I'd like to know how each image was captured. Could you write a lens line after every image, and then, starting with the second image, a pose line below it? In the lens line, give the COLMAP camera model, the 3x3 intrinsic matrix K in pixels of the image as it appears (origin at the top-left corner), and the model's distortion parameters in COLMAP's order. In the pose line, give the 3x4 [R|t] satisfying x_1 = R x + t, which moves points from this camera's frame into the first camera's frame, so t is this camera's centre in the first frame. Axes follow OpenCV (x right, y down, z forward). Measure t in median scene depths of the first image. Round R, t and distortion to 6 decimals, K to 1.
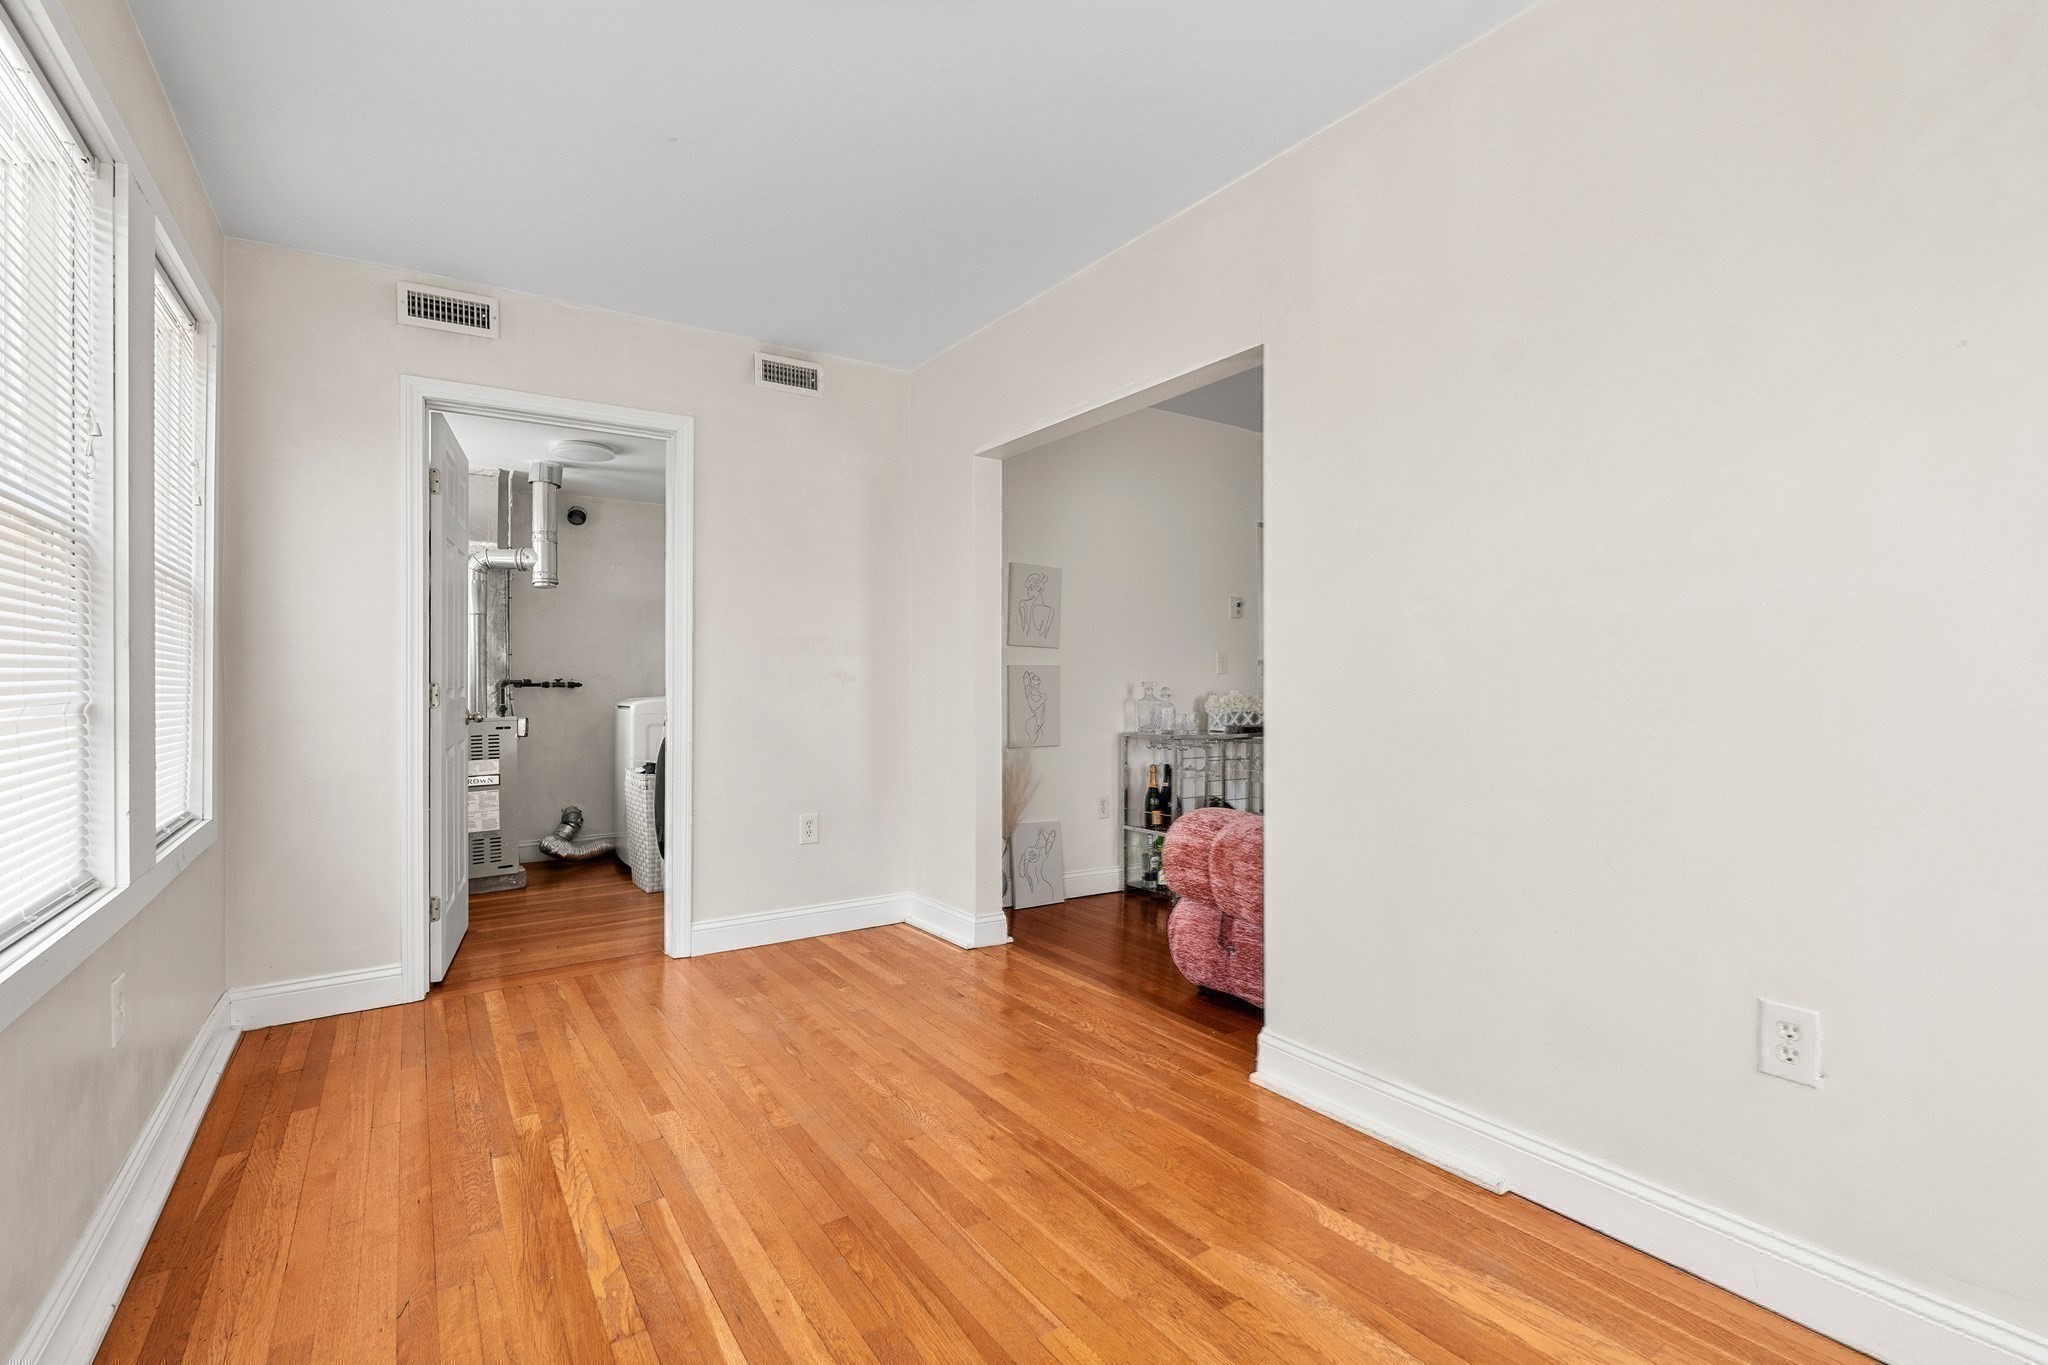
lens RADIAL K [[908.6, 0, 1024.0], [0, 908.6, 676.1], [0, 0, 1]] dist [0.000346, -0.000042]
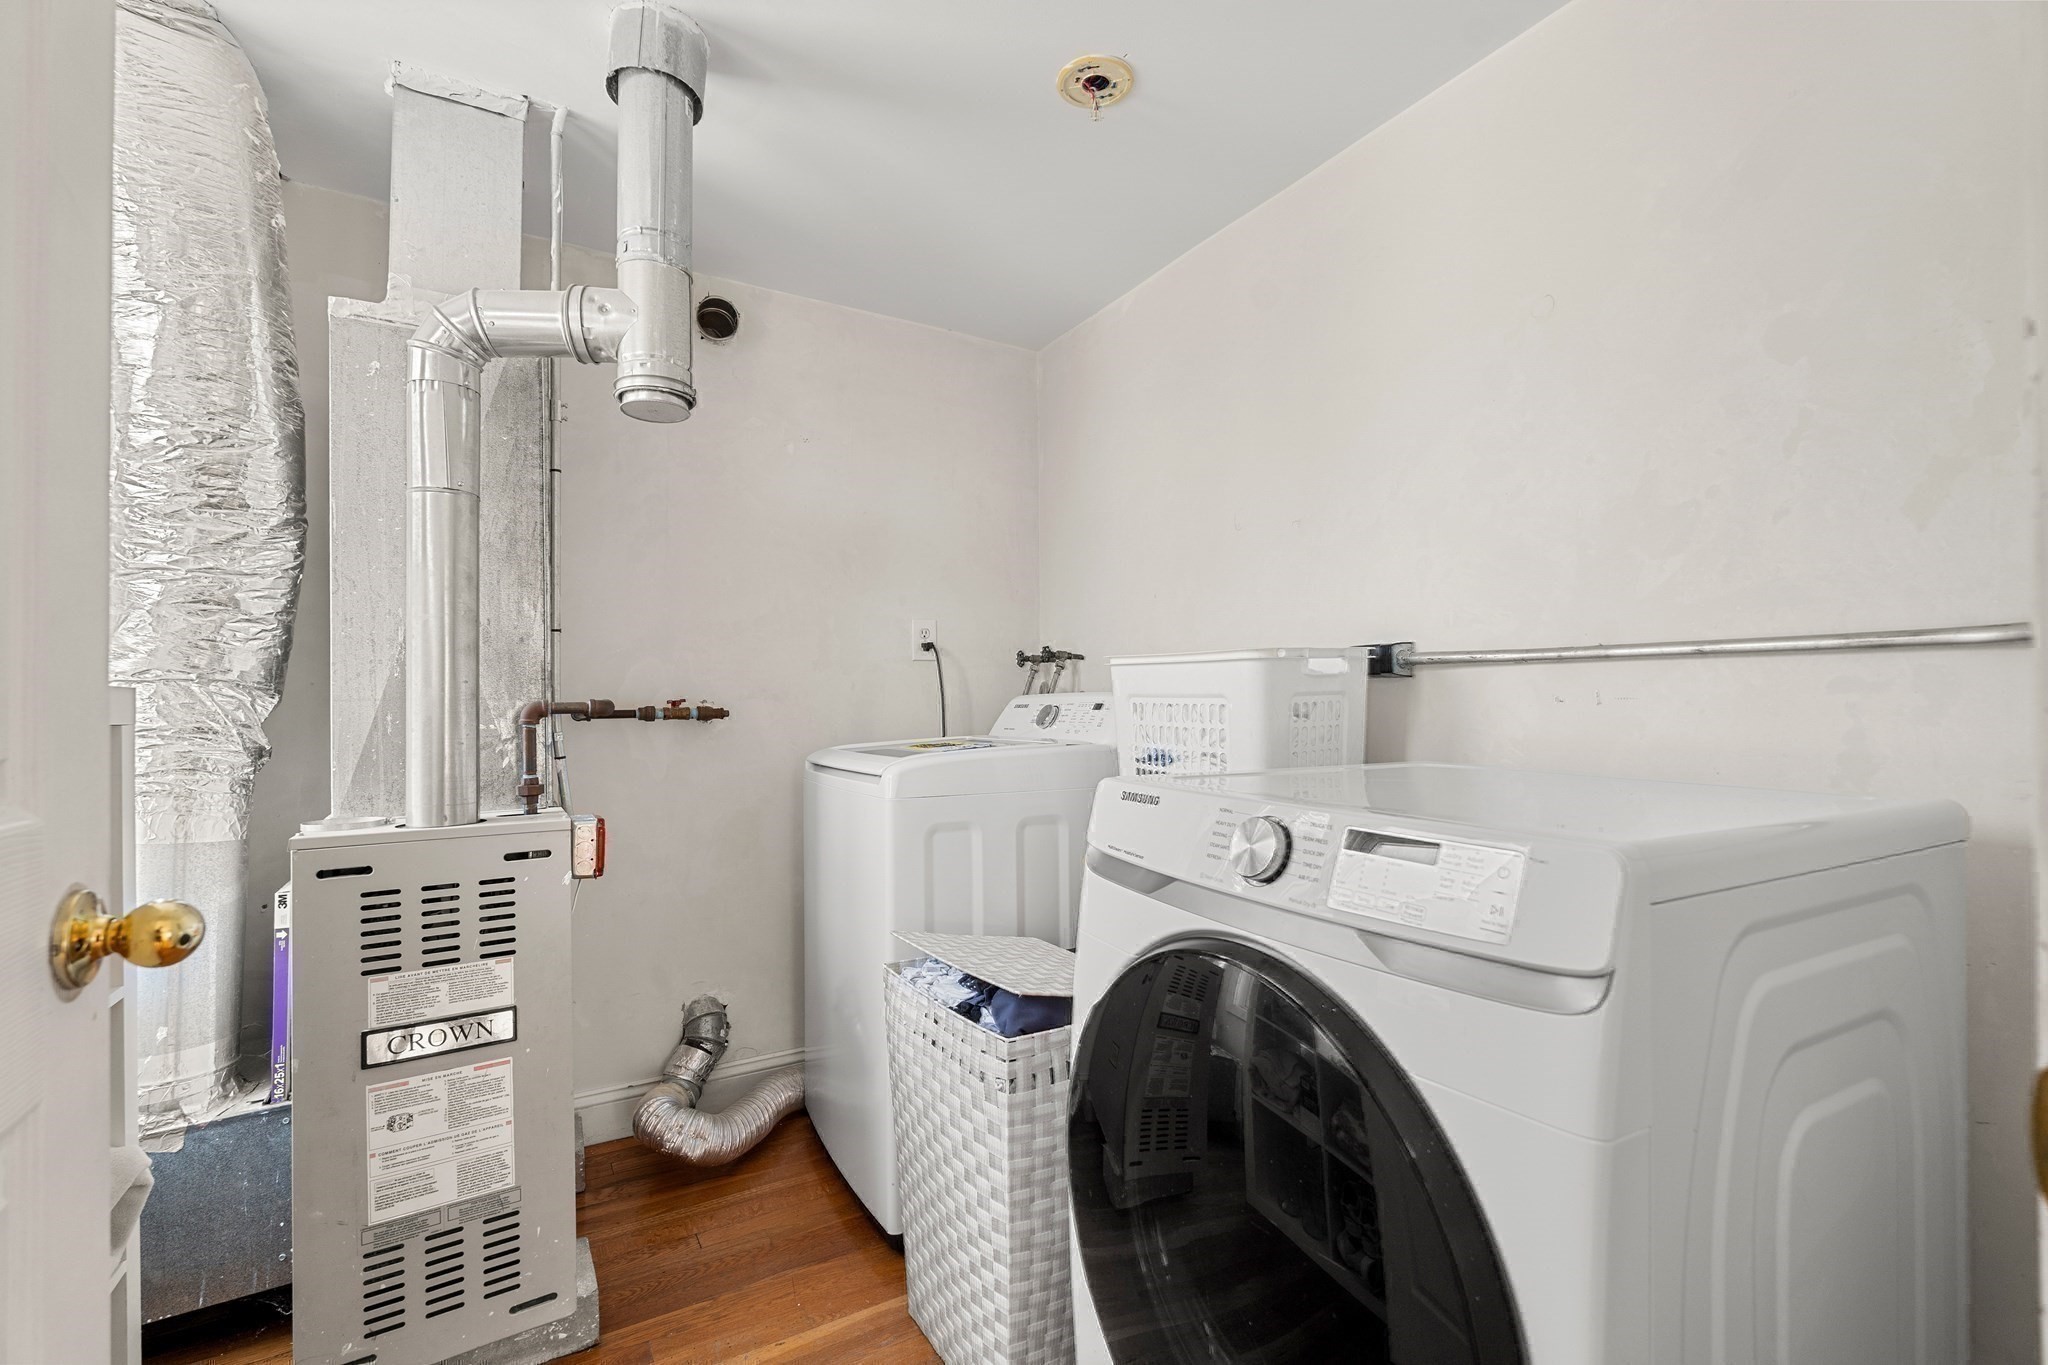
lens RADIAL K [[908.6, 0, 1024.1], [0, 908.6, 688.6], [0, 0, 1]] dist [0.000346, -0.000042]
pose [[0.997679, -0.005456, -0.067876, -0.368728], [0.004855, 0.999948, -0.009018, 0.003077], [0.067922, 0.008667, 0.997653, 0.676284]]
